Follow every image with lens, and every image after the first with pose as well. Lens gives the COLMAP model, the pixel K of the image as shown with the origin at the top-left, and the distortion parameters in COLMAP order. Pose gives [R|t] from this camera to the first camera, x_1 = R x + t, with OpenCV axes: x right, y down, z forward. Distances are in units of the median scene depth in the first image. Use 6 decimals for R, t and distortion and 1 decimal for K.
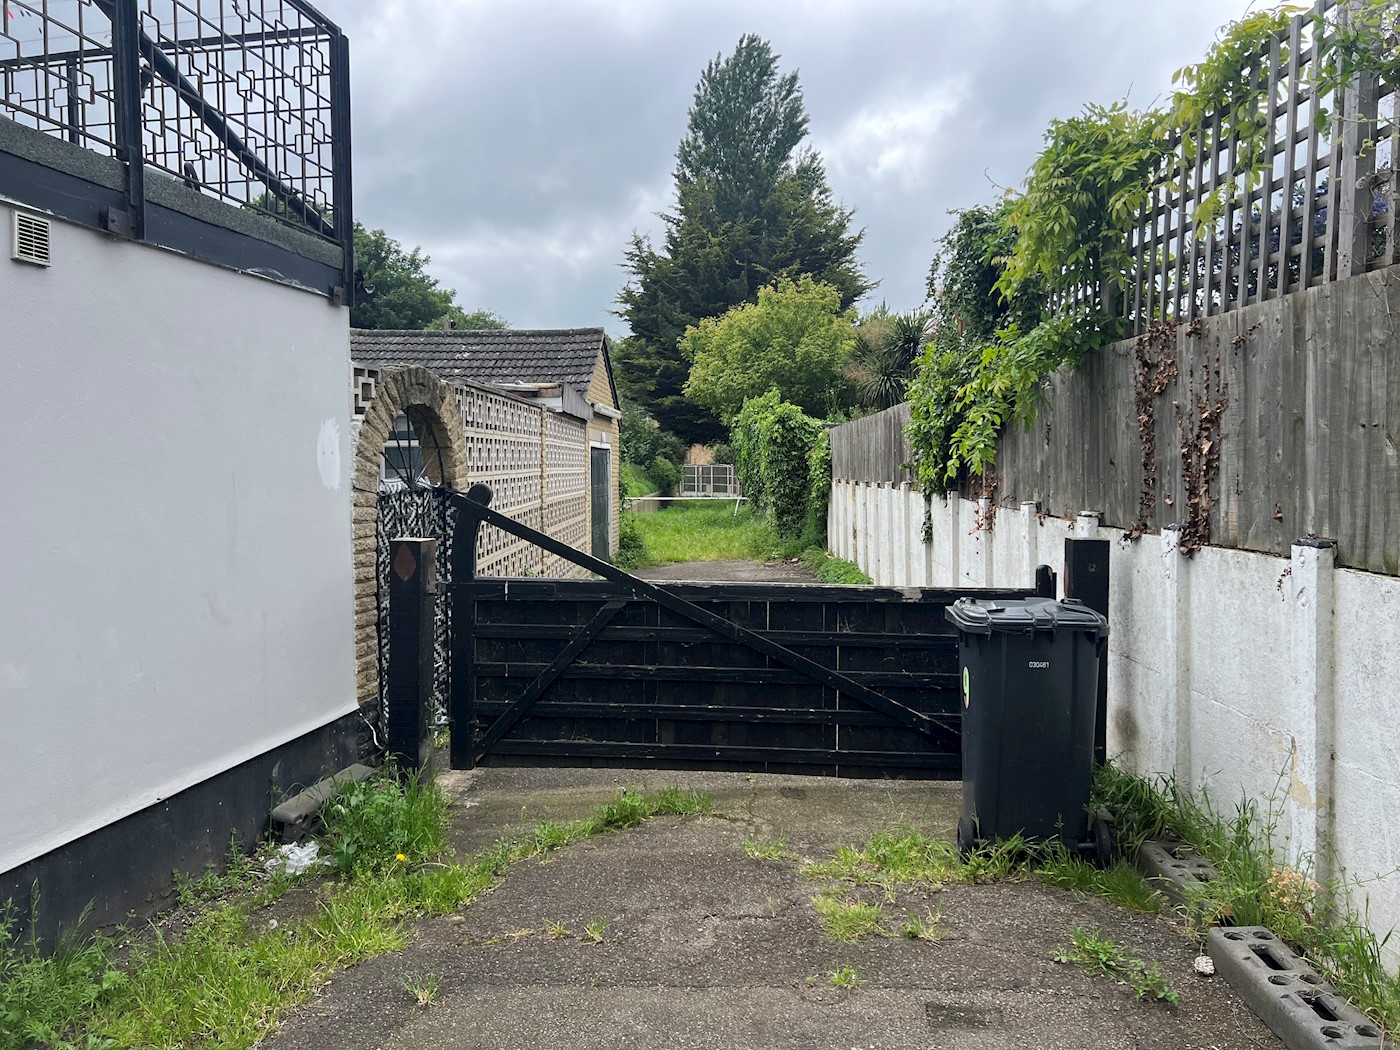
lens RADIAL K [[1069.1, 0, 752.4], [0, 1069.1, 520.8], [0, 0, 1]] dist [0.030897, 0.000124]
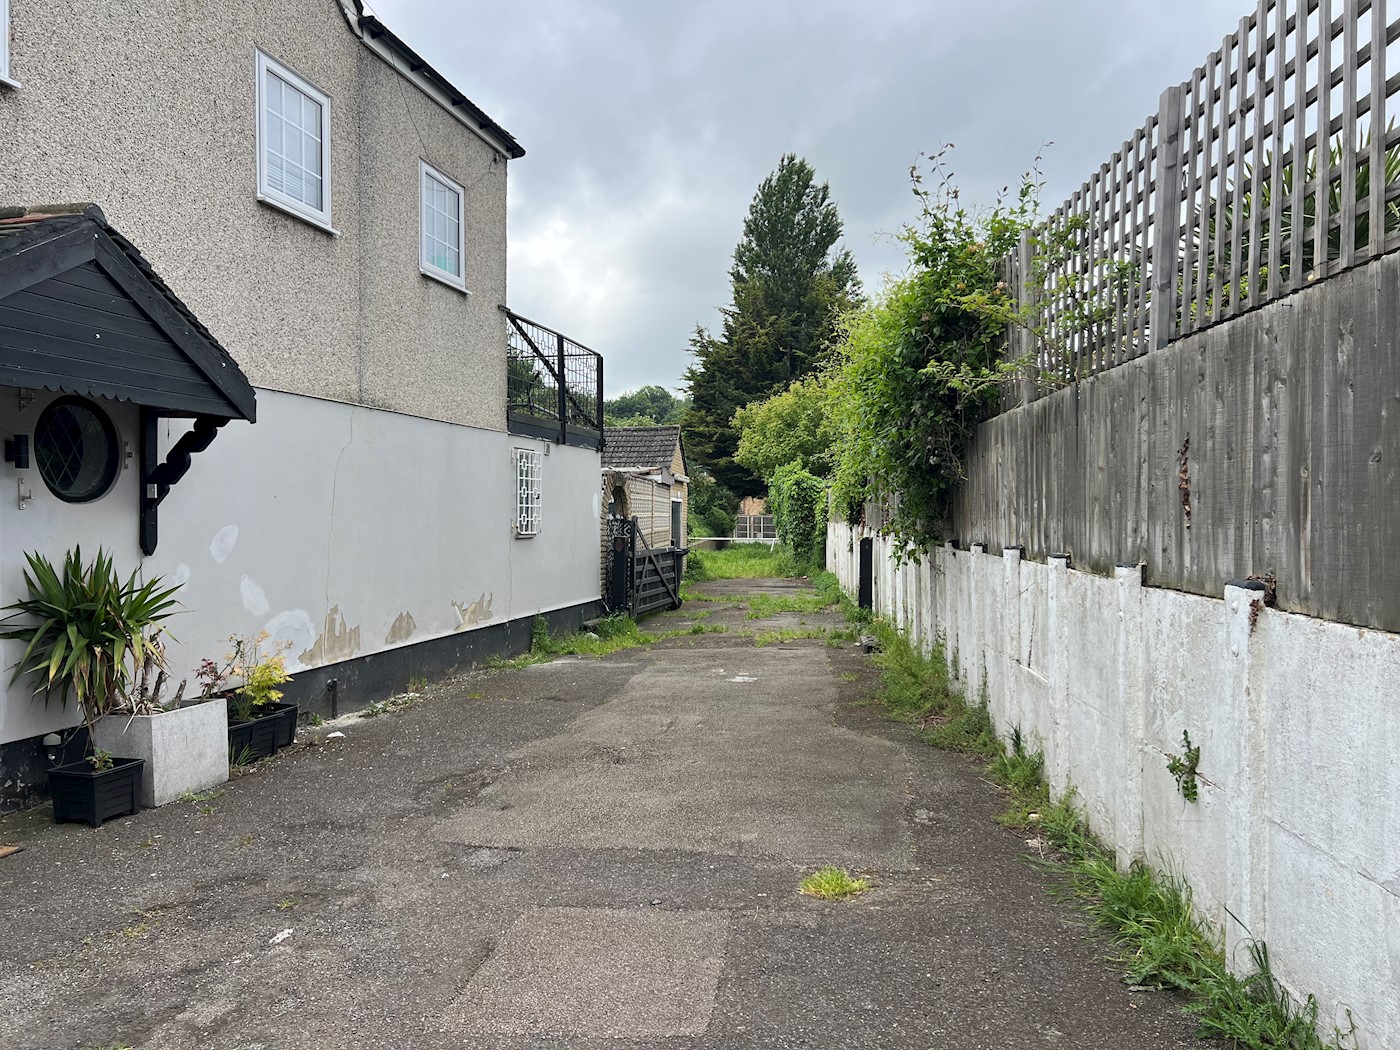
lens RADIAL K [[1069.1, 0, 698.6], [0, 1069.1, 522.1], [0, 0, 1]] dist [0.030897, 0.000124]
pose [[0.994622, 0.007081, -0.103331, 0.019824], [-0.011904, 0.998864, -0.046134, 0.013036], [0.102887, 0.047116, 0.993577, -0.210976]]
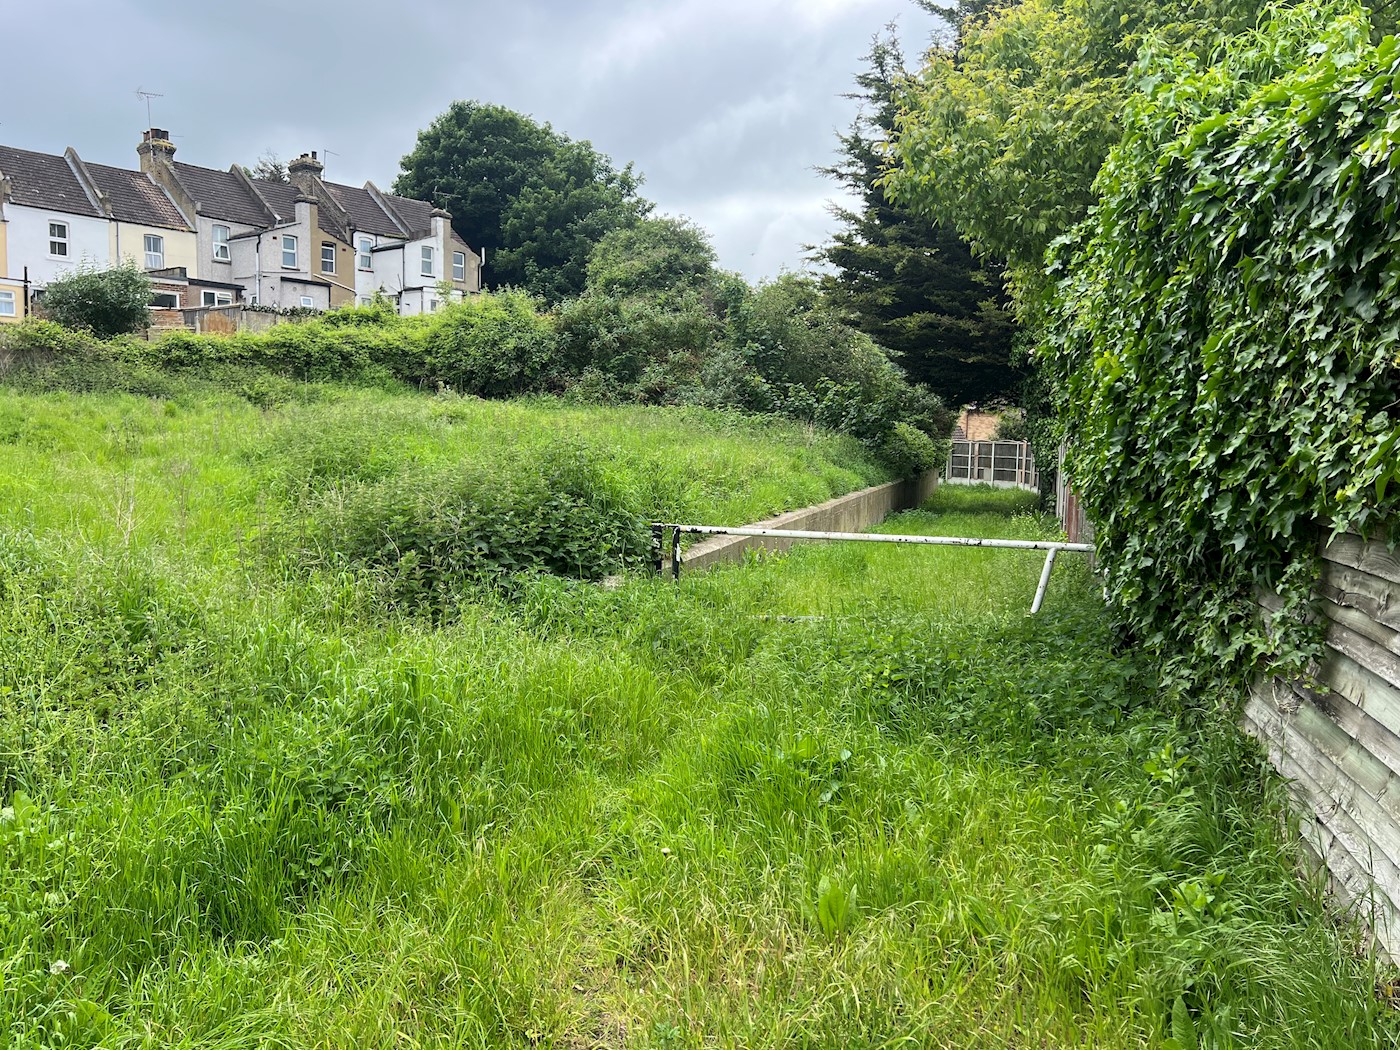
lens RADIAL K [[1069.1, 0, 702.5], [0, 1069.1, 522.0], [0, 0, 1]] dist [0.030897, 0.000124]
pose [[0.954722, 0.041944, -0.294527, -0.019348], [-0.032558, 0.998796, 0.036701, -0.031142], [0.295712, -0.025450, 0.954938, 0.479224]]
